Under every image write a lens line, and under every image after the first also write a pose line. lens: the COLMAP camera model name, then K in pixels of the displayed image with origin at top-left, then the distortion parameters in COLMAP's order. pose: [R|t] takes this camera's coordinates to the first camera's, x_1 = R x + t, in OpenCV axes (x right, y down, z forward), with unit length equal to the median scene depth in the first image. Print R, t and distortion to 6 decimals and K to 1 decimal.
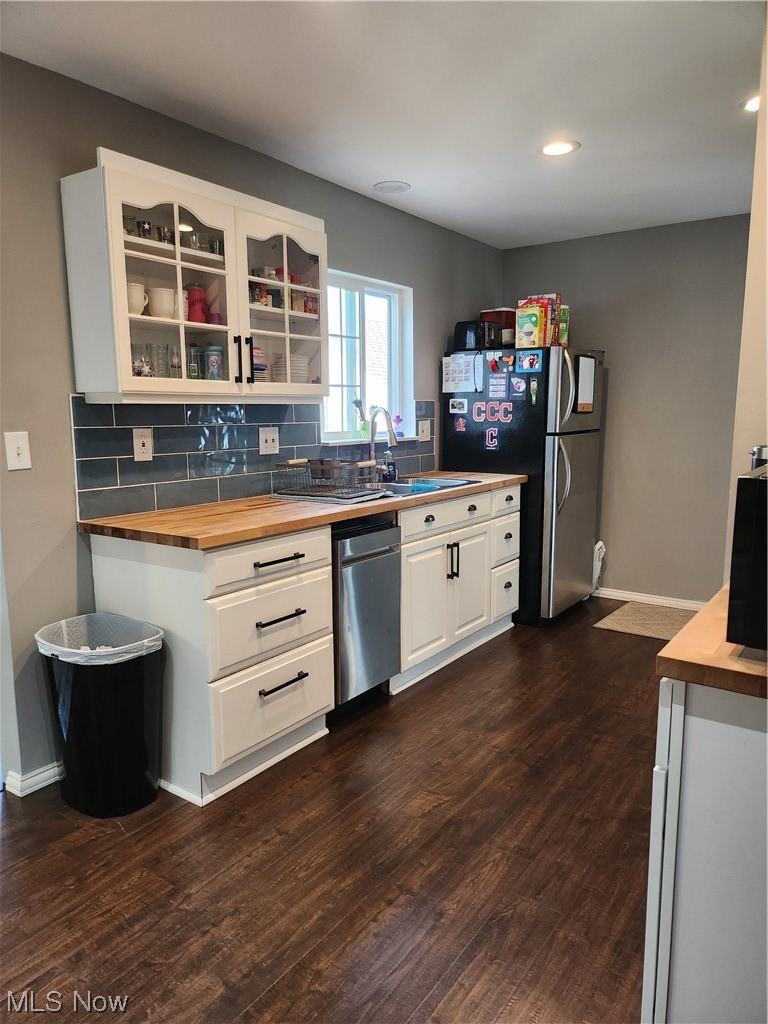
lens RADIAL K [[719.8, 0, 383.1], [0, 719.8, 519.8], [0, 0, 1]] dist [-0.000092, 0.000717]
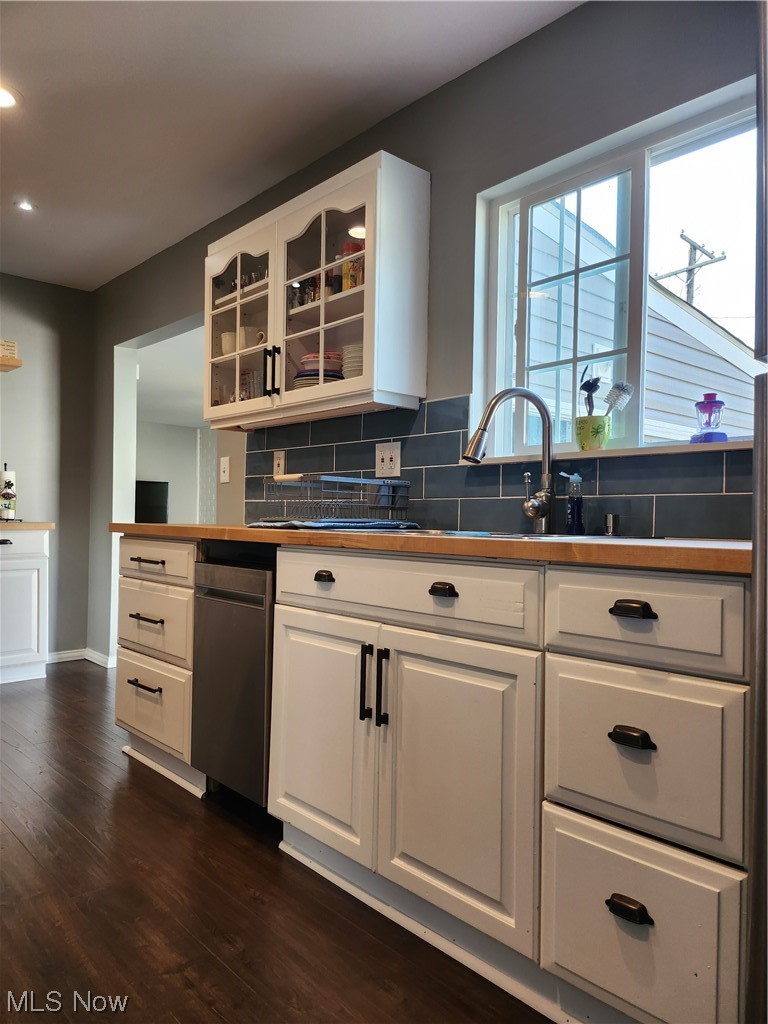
lens RADIAL K [[719.8, 0, 383.1], [0, 719.8, 519.8], [0, 0, 1]] dist [-0.000092, 0.000717]
pose [[-0.228710, -0.000512, -0.973495, 0.656346], [-0.164311, 0.985673, 0.038084, -0.081448], [0.959528, 0.168666, -0.225517, 1.289167]]
